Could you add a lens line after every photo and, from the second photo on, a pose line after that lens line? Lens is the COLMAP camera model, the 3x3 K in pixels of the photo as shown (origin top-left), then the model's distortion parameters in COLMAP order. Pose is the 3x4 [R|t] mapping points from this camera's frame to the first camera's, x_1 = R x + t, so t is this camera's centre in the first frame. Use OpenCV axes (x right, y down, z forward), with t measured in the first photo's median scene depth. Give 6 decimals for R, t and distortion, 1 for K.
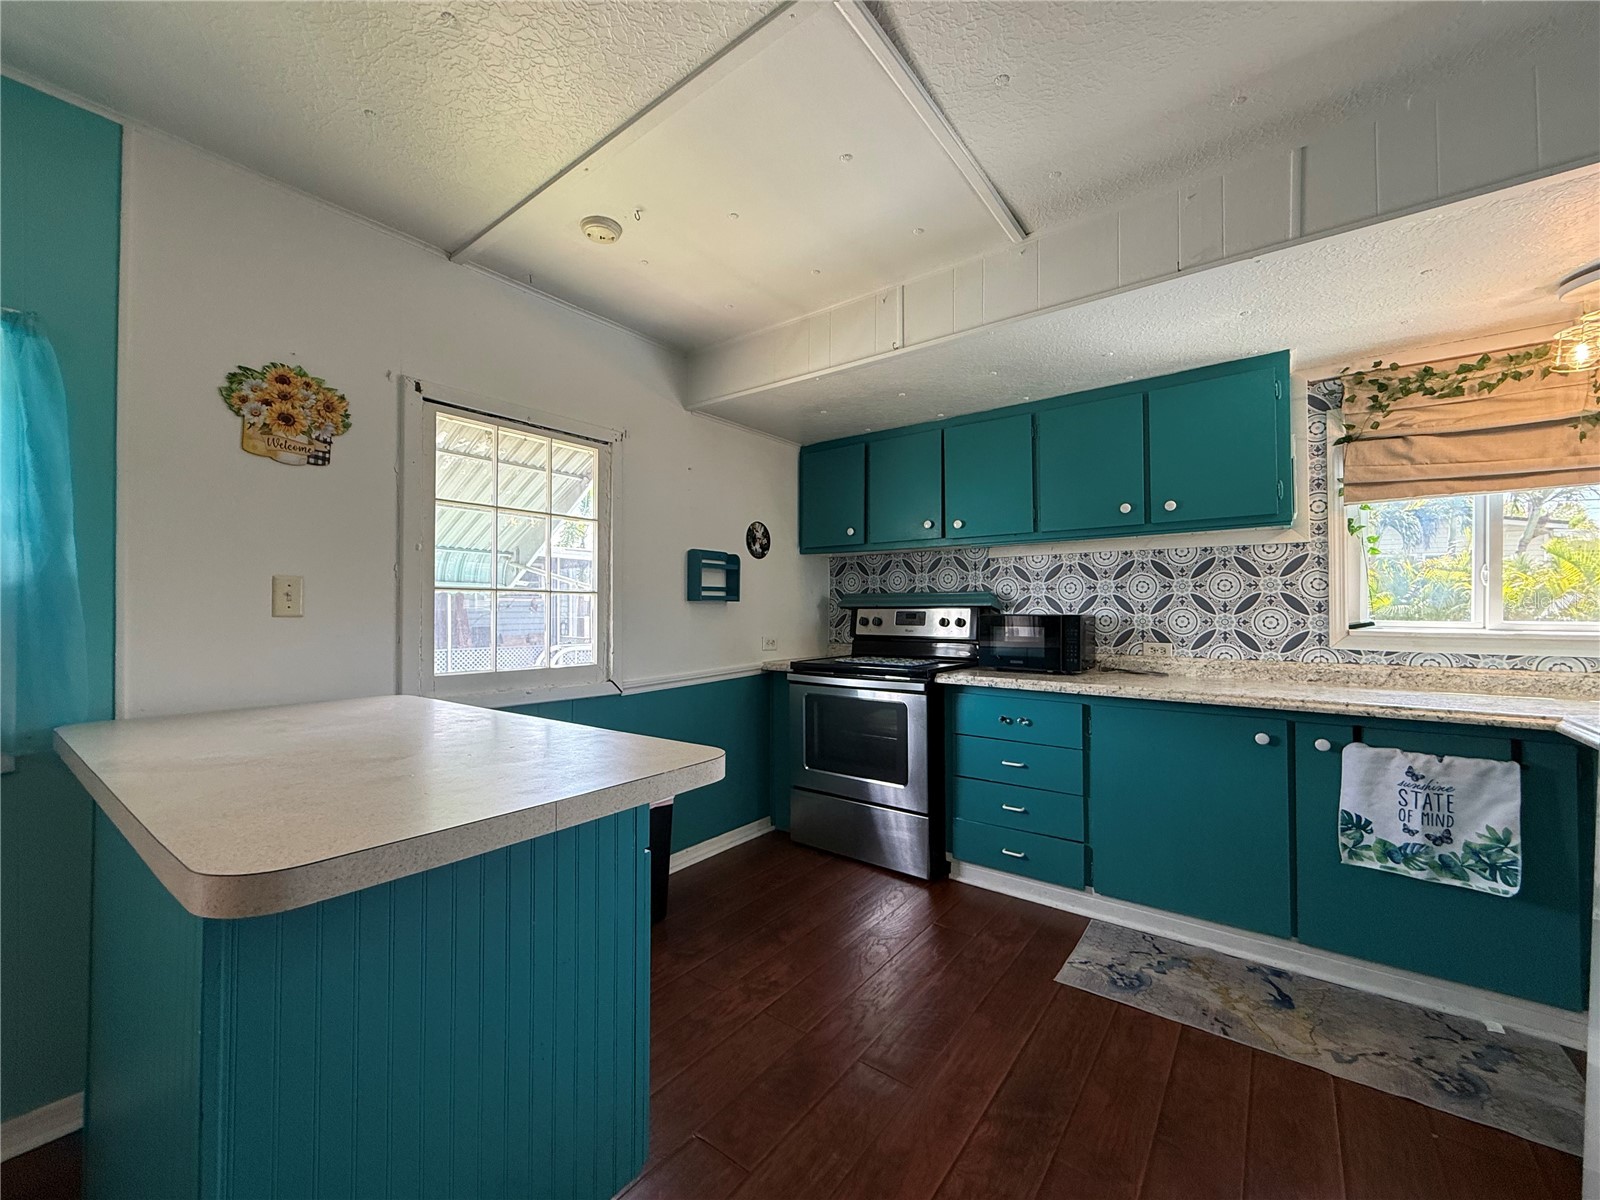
lens RADIAL K [[637.5, 0, 796.0], [0, 637.5, 601.9], [0, 0, 1]] dist [0.000991, -0.000566]
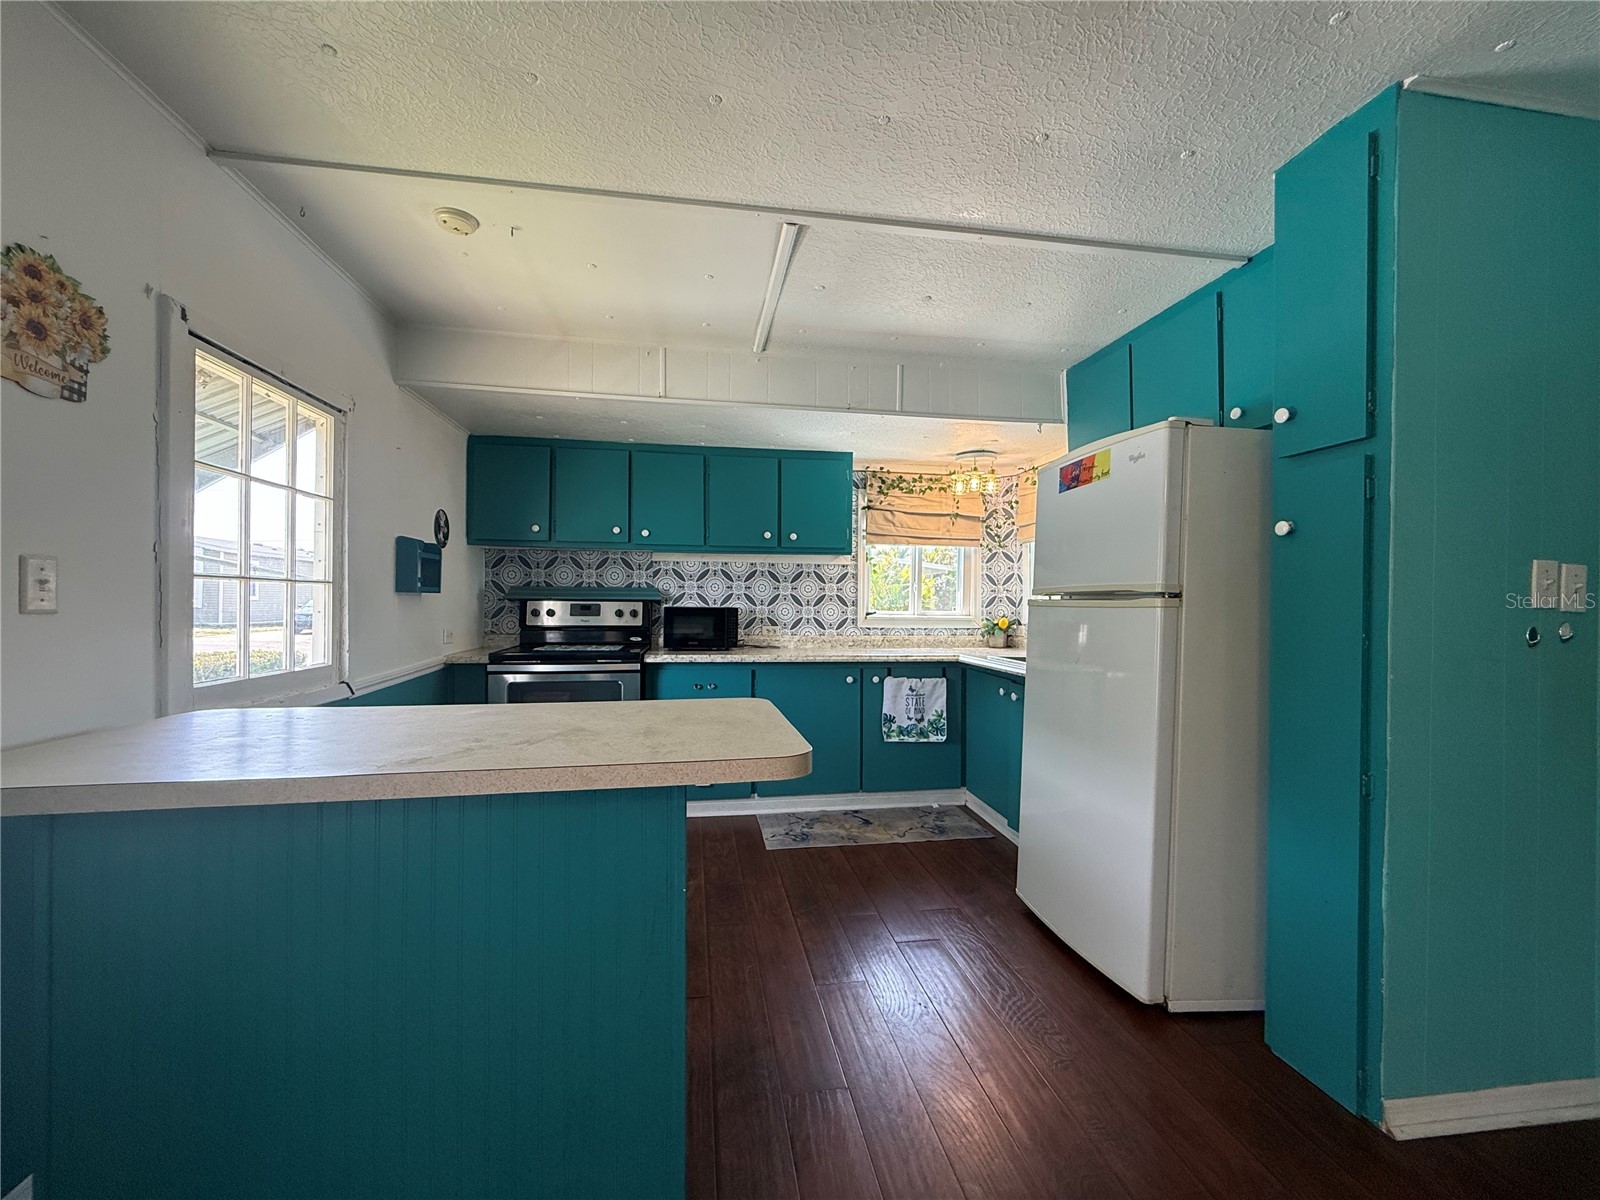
lens RADIAL K [[637.5, 0, 796.5], [0, 637.5, 600.9], [0, 0, 1]] dist [0.000991, -0.000566]
pose [[0.685657, 0.006900, 0.727892, -0.563761], [-0.018637, 0.999794, 0.008078, -0.008987], [-0.727686, -0.019105, 0.685644, -0.066275]]
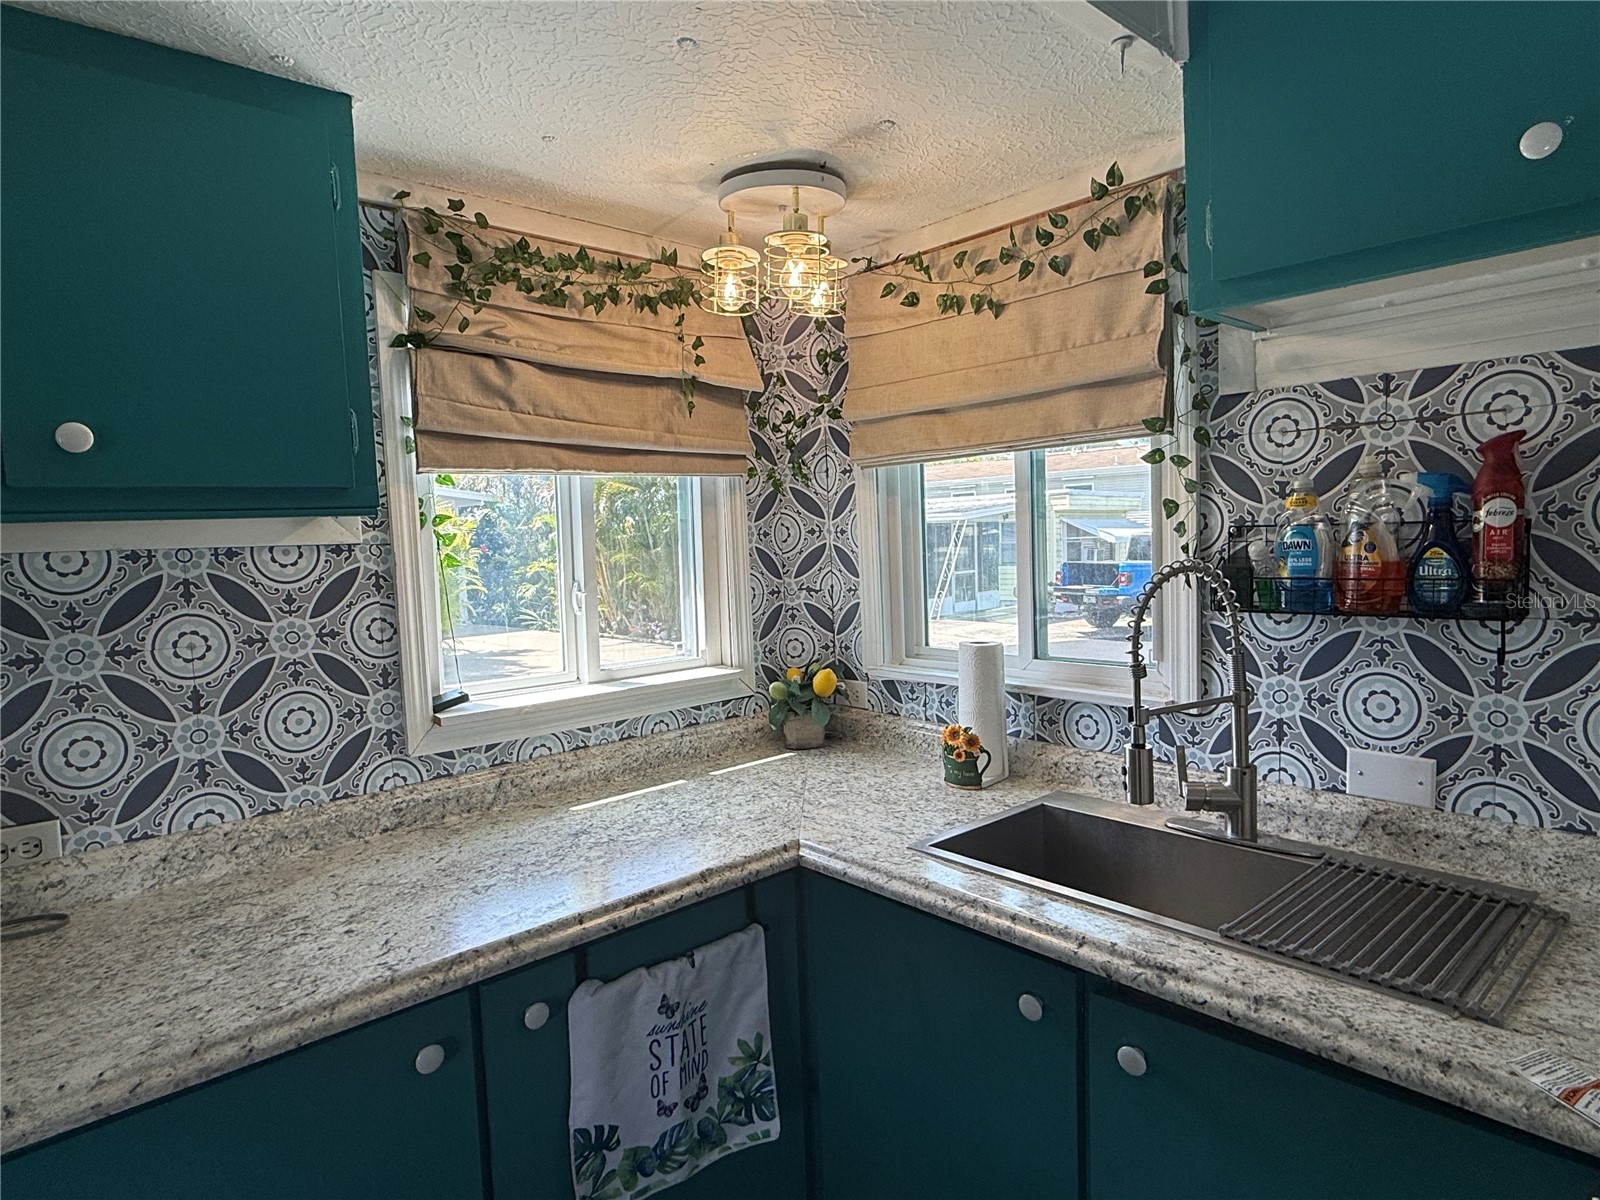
lens RADIAL K [[917.2, 0, 798.9], [0, 917.2, 602.5], [0, 0, 1]] dist [-0.002076, 0.001896]
pose [[0.173709, -0.080400, 0.981509, 0.201590], [0.021543, 0.996733, 0.077835, -0.102950], [-0.984561, 0.007624, 0.174874, 0.599697]]
